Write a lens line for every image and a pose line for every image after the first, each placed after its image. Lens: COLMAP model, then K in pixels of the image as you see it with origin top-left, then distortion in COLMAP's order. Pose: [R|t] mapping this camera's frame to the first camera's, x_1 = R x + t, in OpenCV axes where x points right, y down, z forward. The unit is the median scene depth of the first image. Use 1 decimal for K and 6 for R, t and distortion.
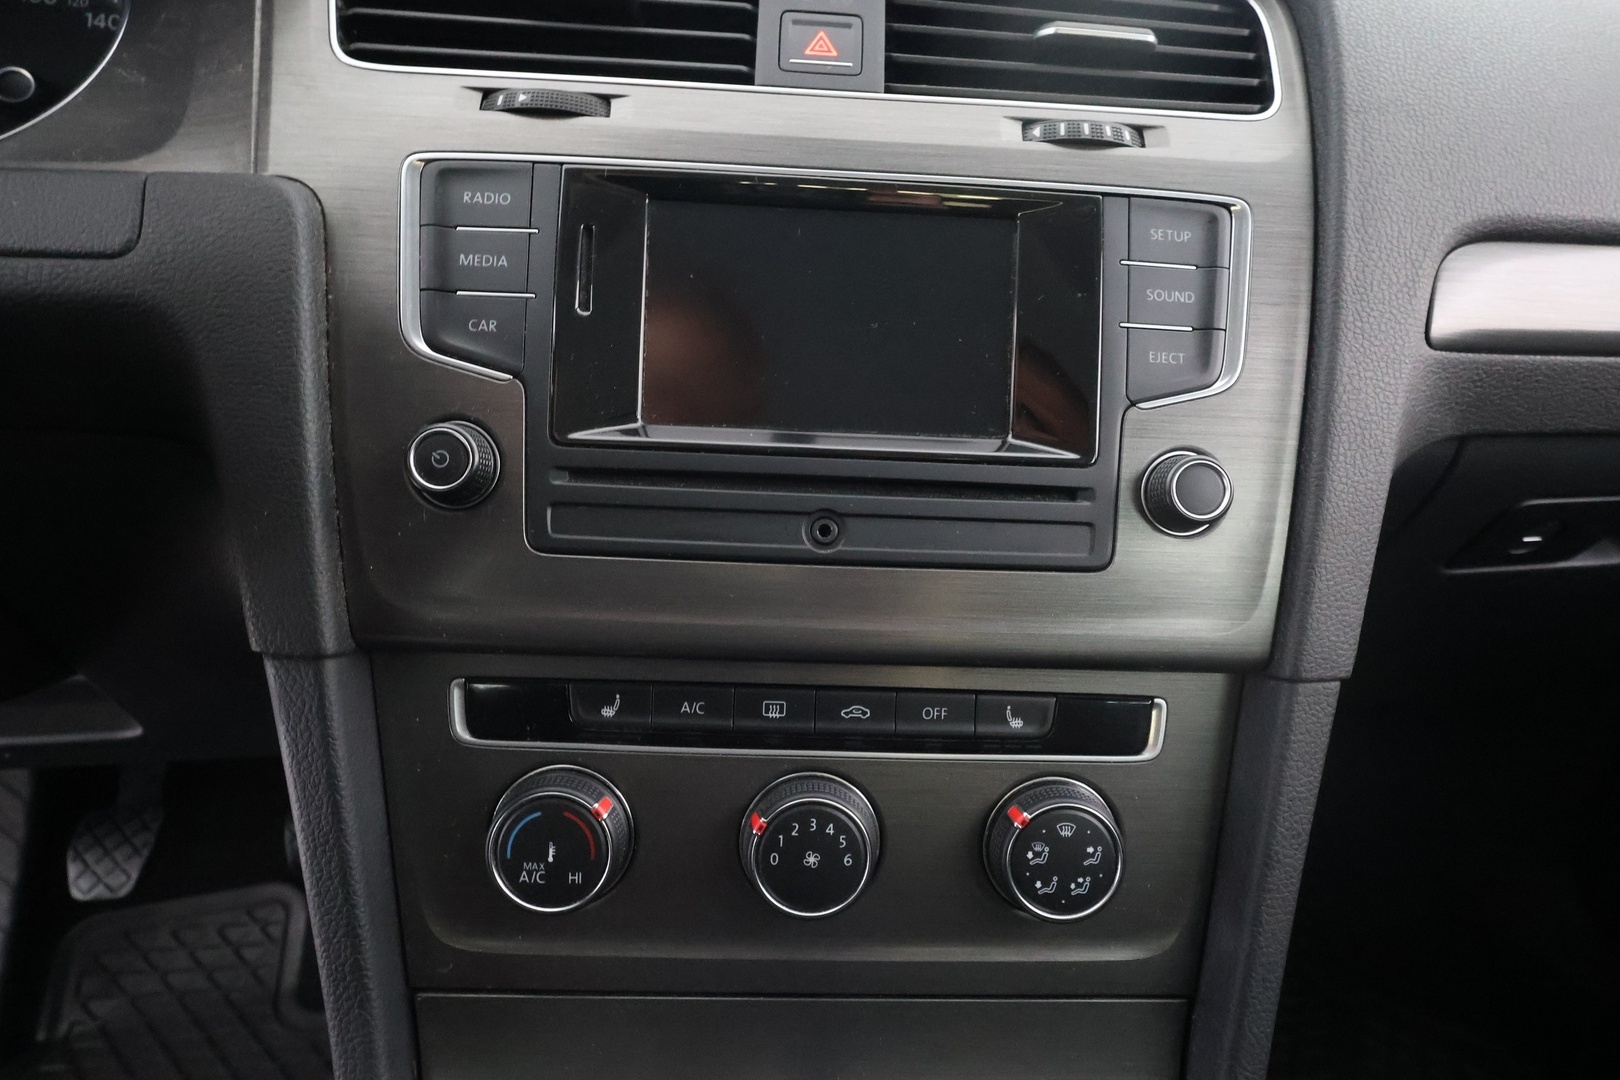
lens RADIAL K [[822.0, 0, 810.0], [0, 822.0, 540.0], [0, 0, 1]] dist [-0.004157, -0.000659]
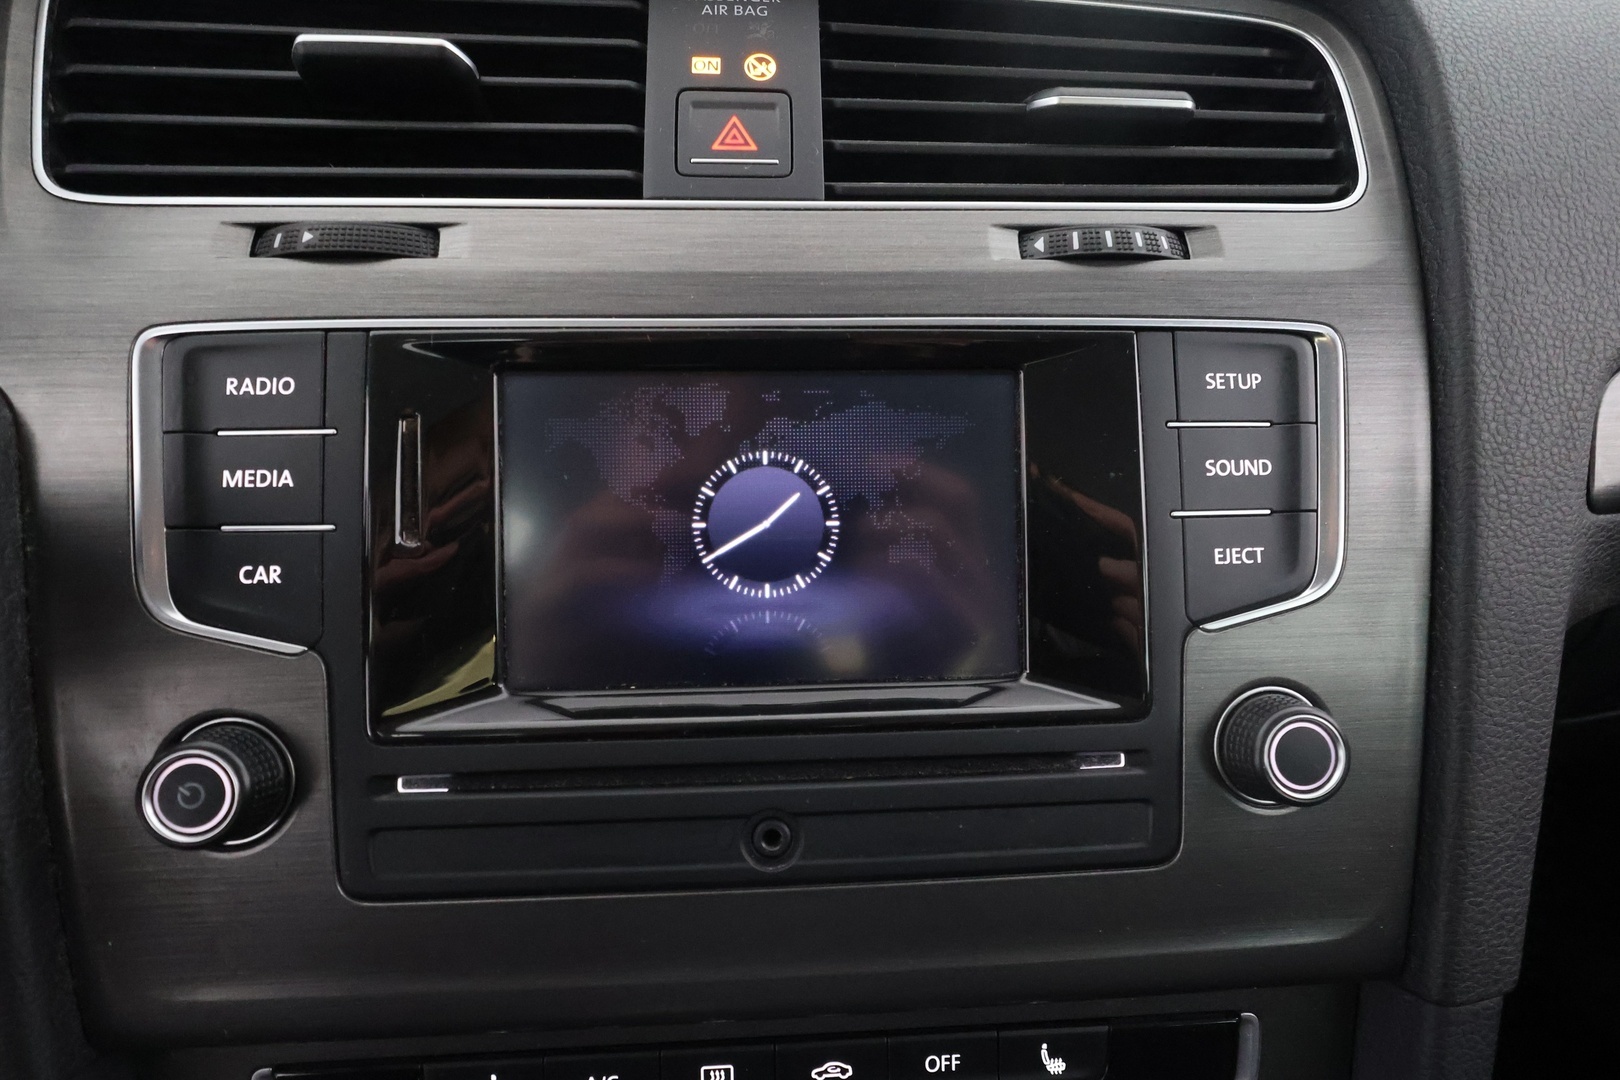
lens RADIAL K [[838.3, 0, 807.8], [0, 838.3, 547.6], [0, 0, 1]] dist [-0.000443, -0.000403]
pose [[0.998388, -0.053907, 0.017760, 0.046464], [0.053945, 0.998543, -0.001647, -0.244402], [-0.017646, 0.002602, 0.999841, 0.273153]]
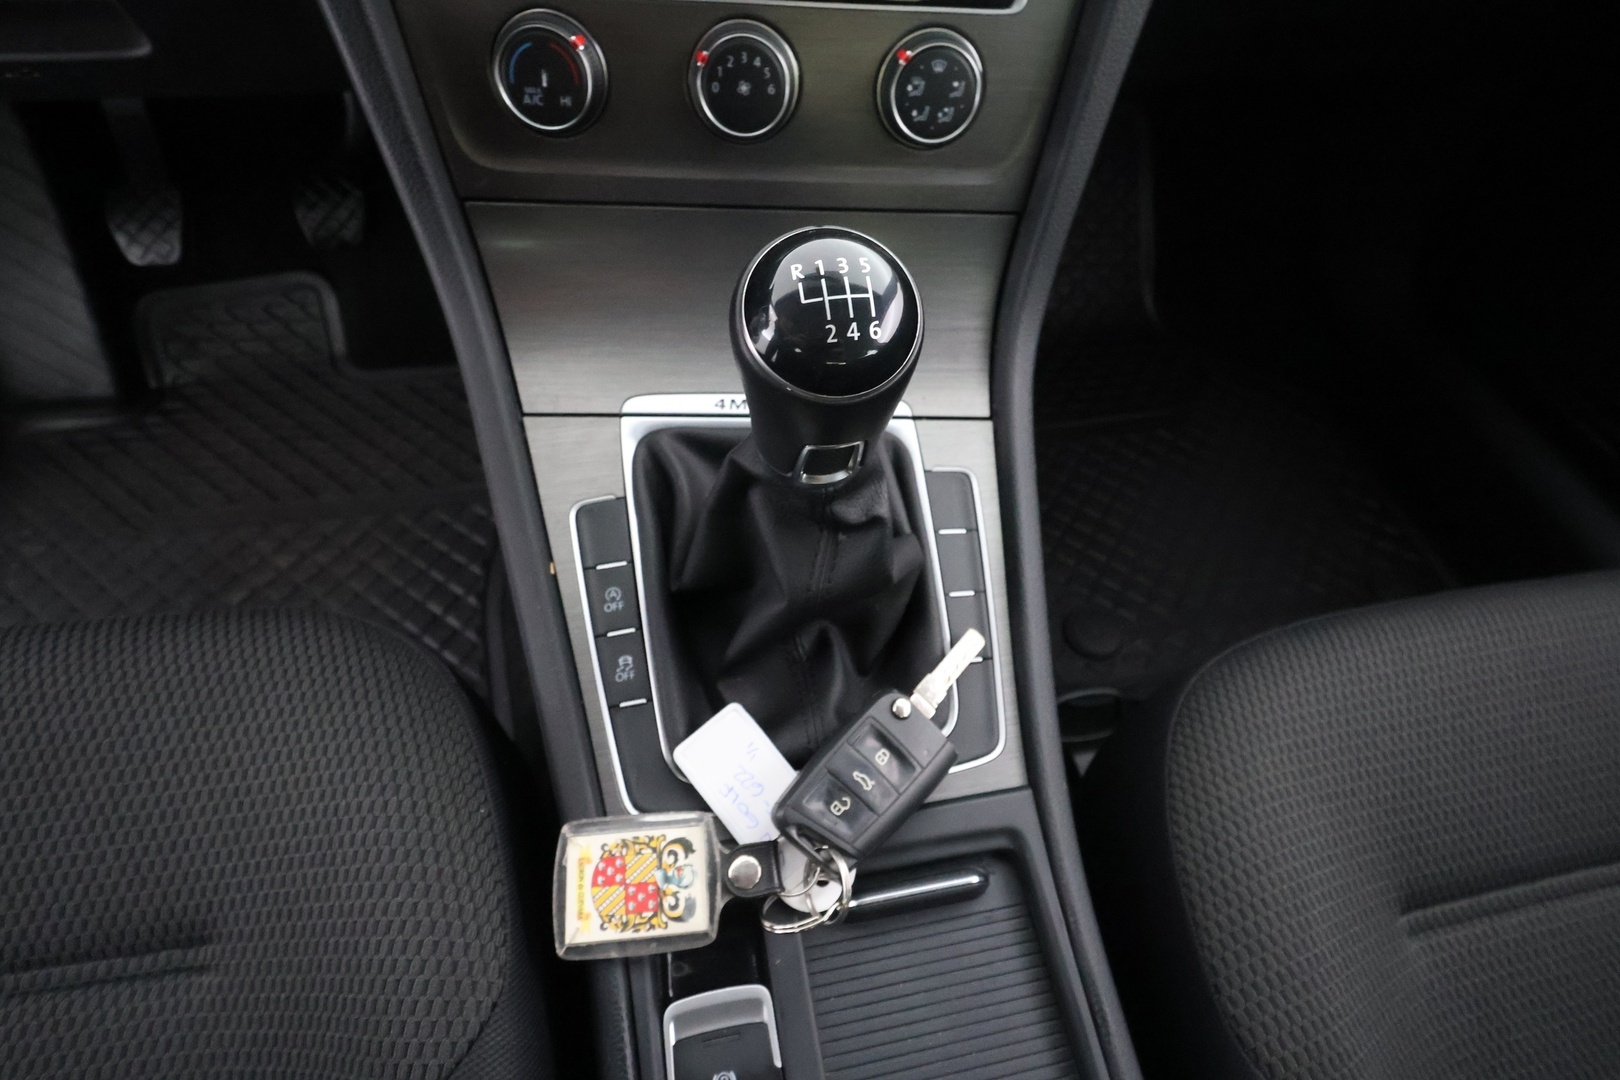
lens RADIAL K [[822.0, 0, 810.0], [0, 822.0, 540.0], [0, 0, 1]] dist [-0.004157, -0.000659]
pose [[0.999645, -0.009144, 0.025042, 0.067806], [-0.006589, 0.825456, 0.564429, 0.240273], [-0.025833, -0.564393, 0.825102, -0.496274]]
